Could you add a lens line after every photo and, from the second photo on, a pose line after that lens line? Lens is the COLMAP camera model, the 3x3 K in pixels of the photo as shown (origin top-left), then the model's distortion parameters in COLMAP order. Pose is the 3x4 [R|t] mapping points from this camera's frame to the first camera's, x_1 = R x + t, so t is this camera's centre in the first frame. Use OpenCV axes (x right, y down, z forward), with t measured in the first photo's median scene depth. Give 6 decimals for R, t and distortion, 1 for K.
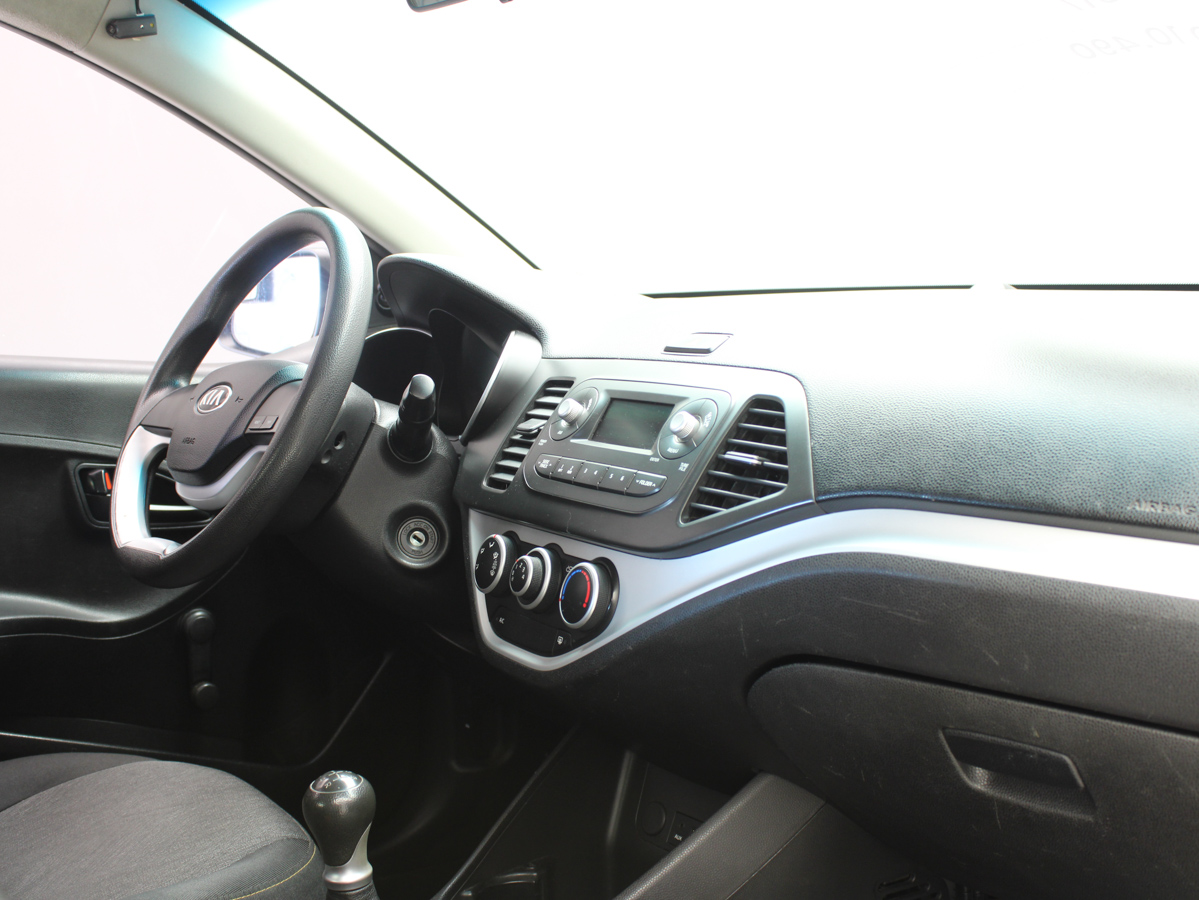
lens RADIAL K [[1359.2, 0, 599.5], [0, 1359.2, 450.0], [0, 0, 1]] dist [-0.100564, 0.014455]
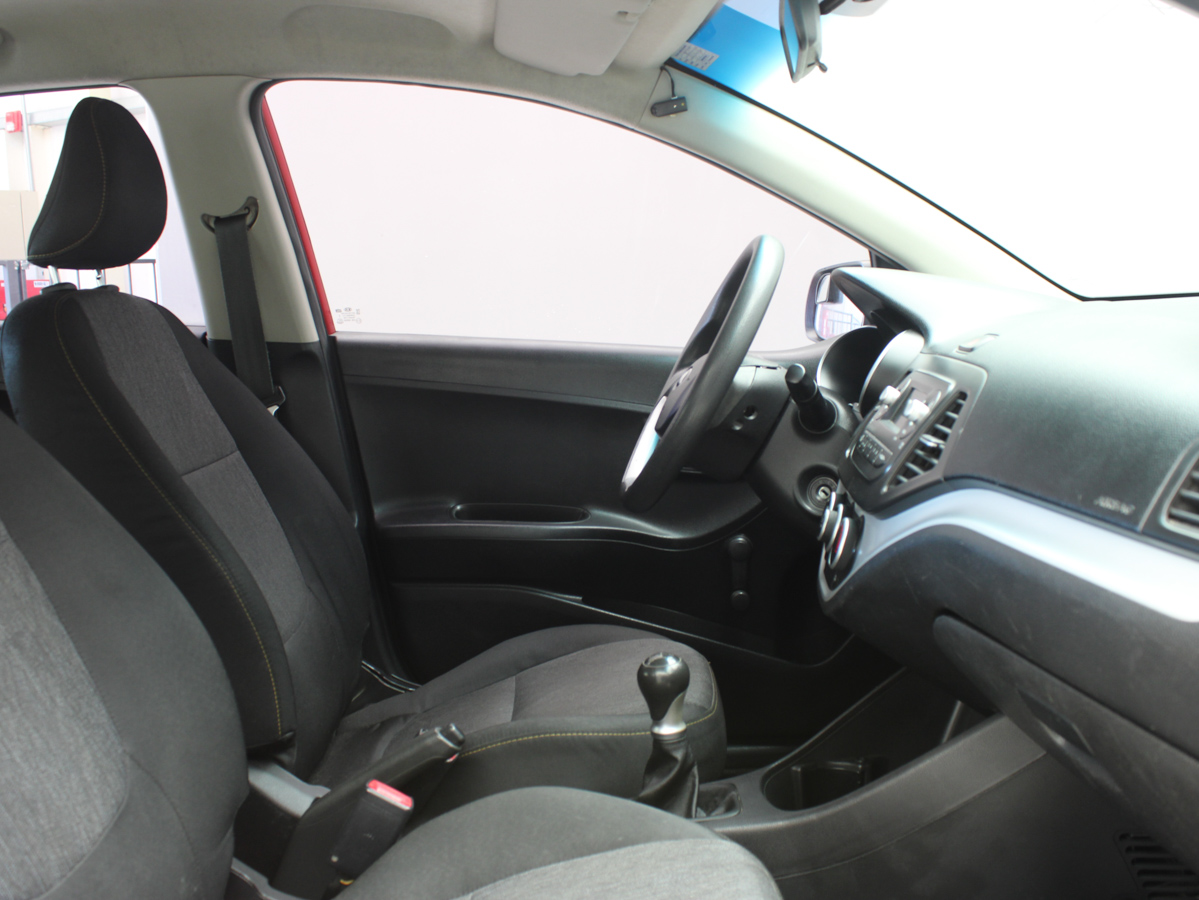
lens RADIAL K [[1093.8, 0, 599.4], [0, 1093.8, 427.5], [0, 0, 1]] dist [-0.073216, -0.000581]
pose [[0.832858, 0.051005, -0.551132, 0.277672], [-0.047289, 0.998661, 0.020960, -0.007990], [0.551463, 0.008606, 0.834155, 0.028029]]
